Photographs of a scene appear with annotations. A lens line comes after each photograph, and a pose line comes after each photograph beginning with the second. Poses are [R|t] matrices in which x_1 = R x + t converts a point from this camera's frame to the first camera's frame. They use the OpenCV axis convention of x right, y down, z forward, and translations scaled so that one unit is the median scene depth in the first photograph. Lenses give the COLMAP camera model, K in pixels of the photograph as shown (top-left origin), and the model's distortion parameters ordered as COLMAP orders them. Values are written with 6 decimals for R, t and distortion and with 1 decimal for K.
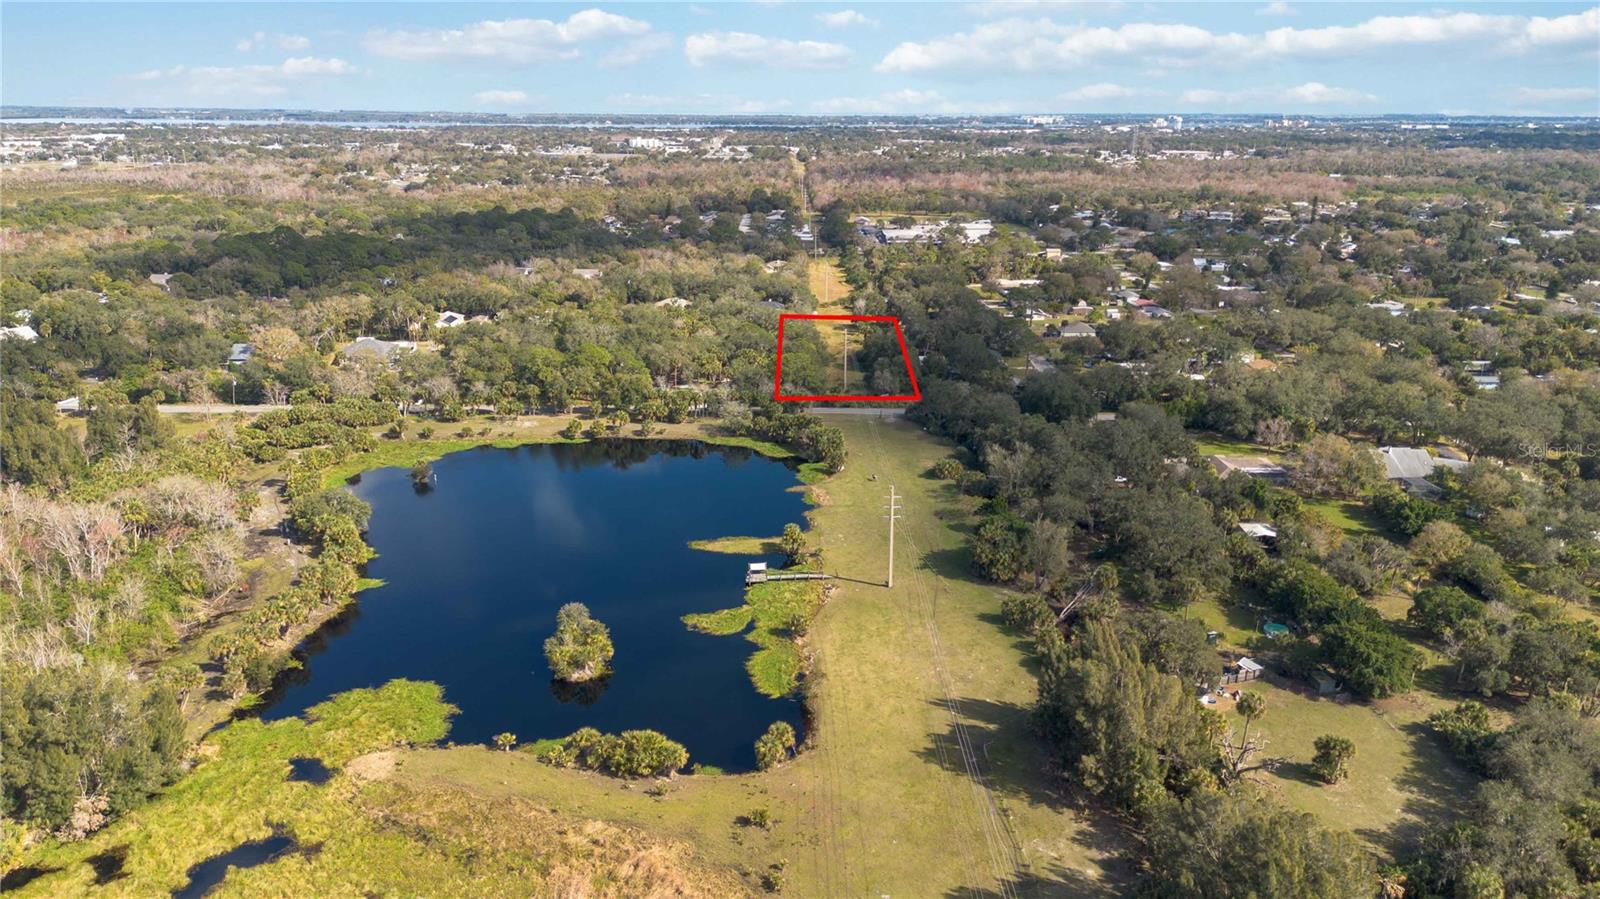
lens RADIAL K [[1132.7, 0, 800.0], [0, 1132.7, 449.5], [0, 0, 1]] dist [0.067130, -0.070480]
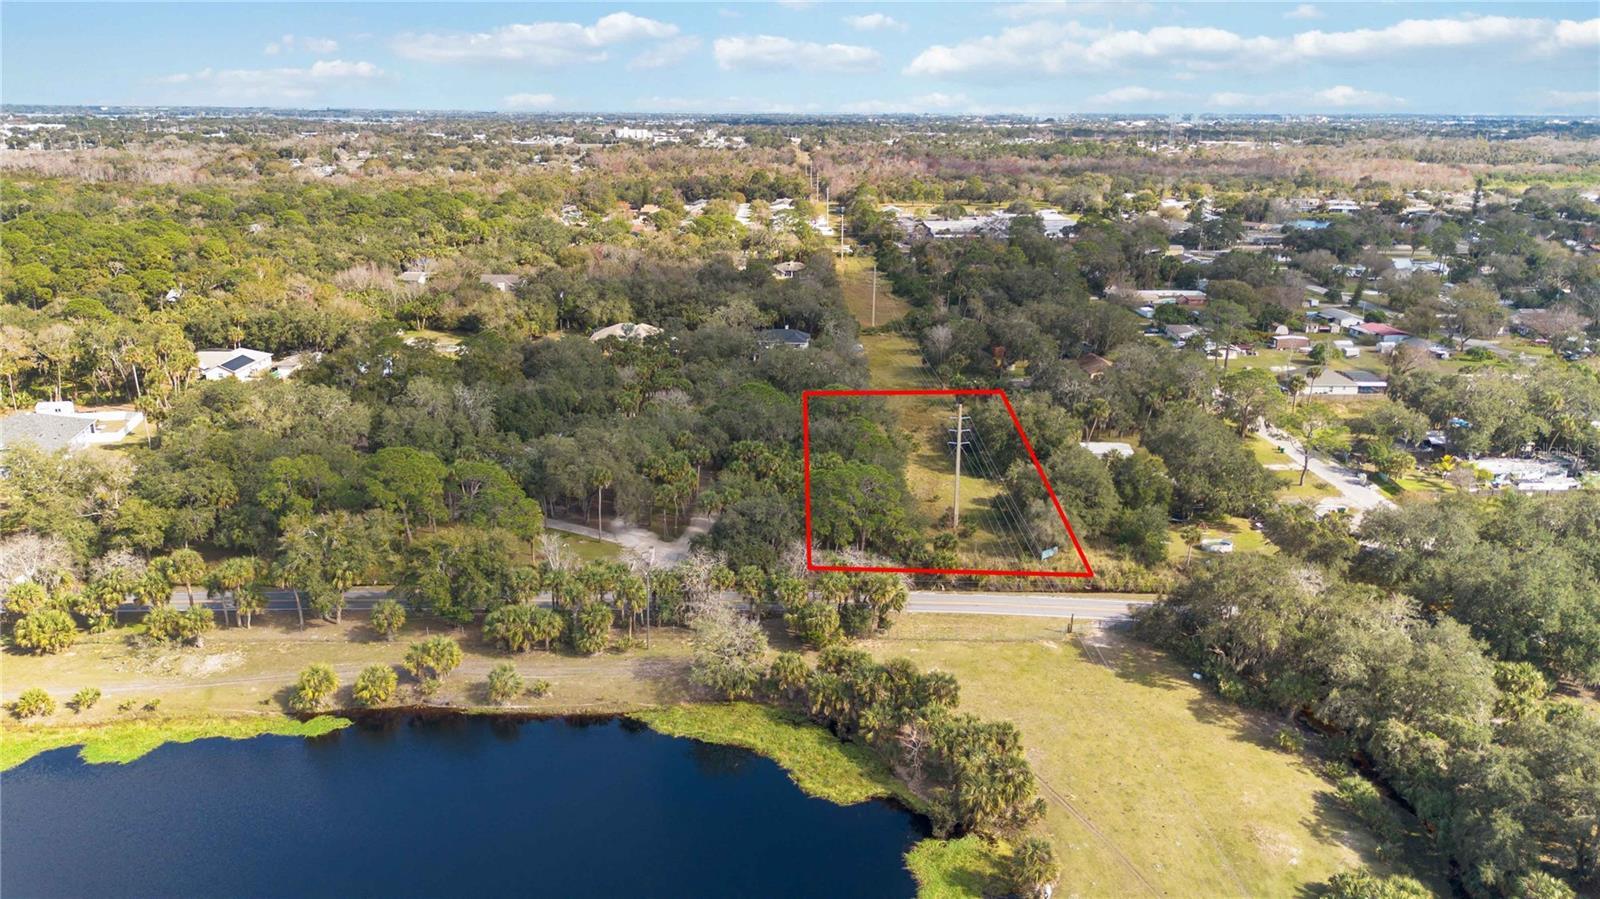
lens RADIAL K [[1132.7, 0, 800.0], [0, 1132.7, 449.5], [0, 0, 1]] dist [0.067130, -0.070480]
pose [[0.999995, -0.000674, 0.003199, -0.031636], [0.000678, 0.999999, -0.001330, -0.097511], [-0.003198, 0.001332, 0.999994, 0.588403]]
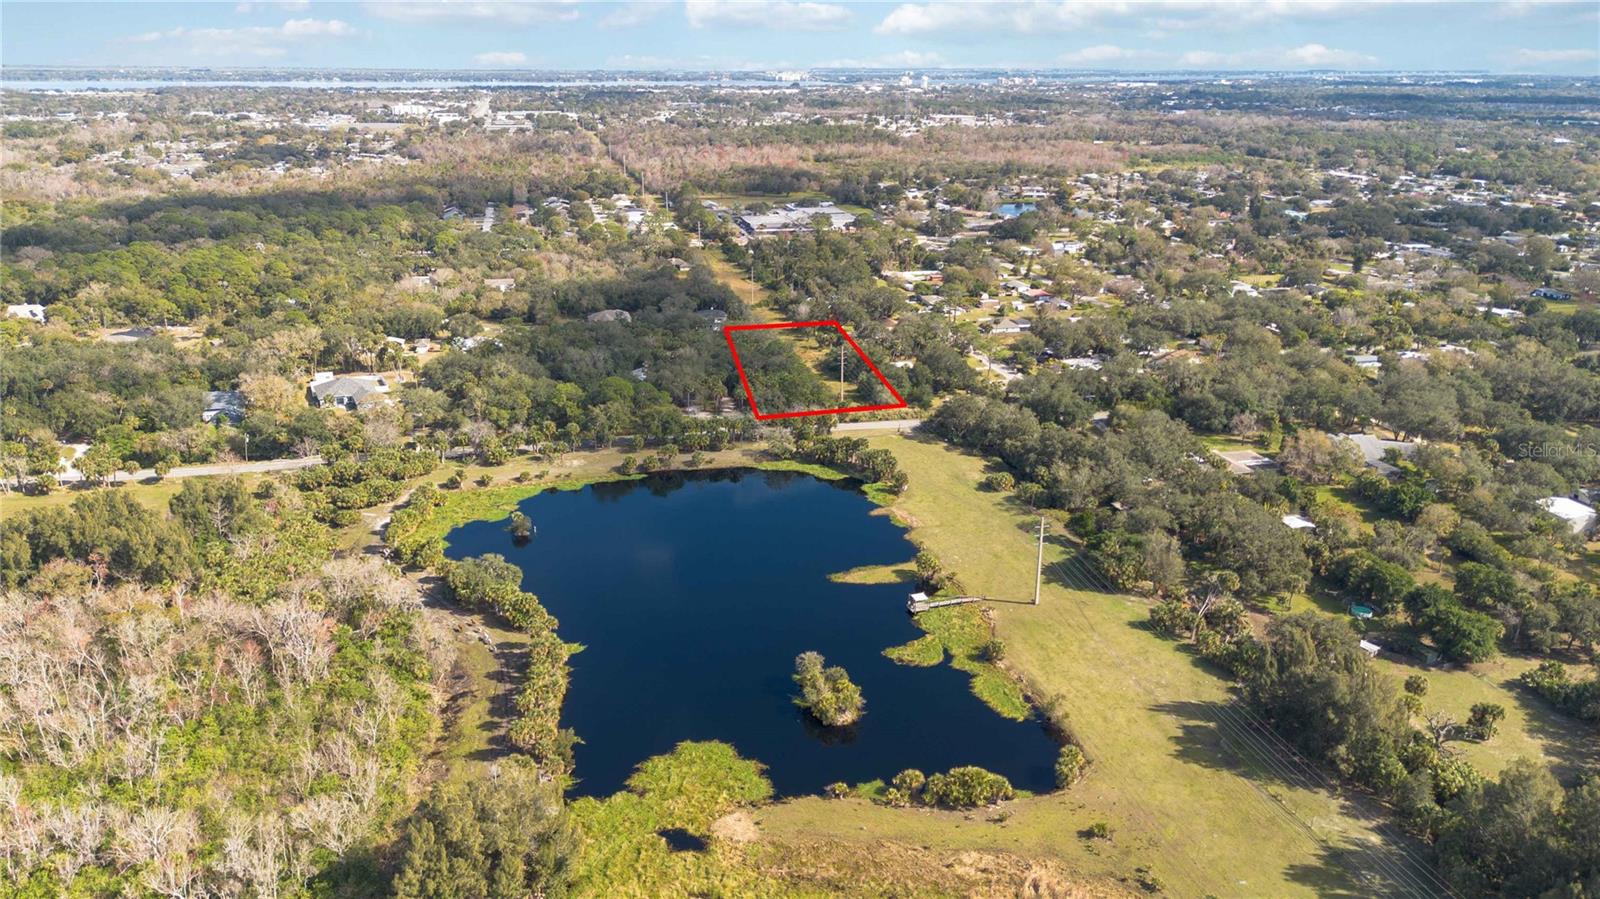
lens RADIAL K [[1132.7, 0, 800.0], [0, 1132.7, 449.5], [0, 0, 1]] dist [0.067130, -0.070480]
pose [[0.975621, -0.072118, 0.207276, -0.252972], [0.064152, 0.996929, 0.044909, -0.066819], [-0.209878, -0.030517, 0.977251, -0.041240]]
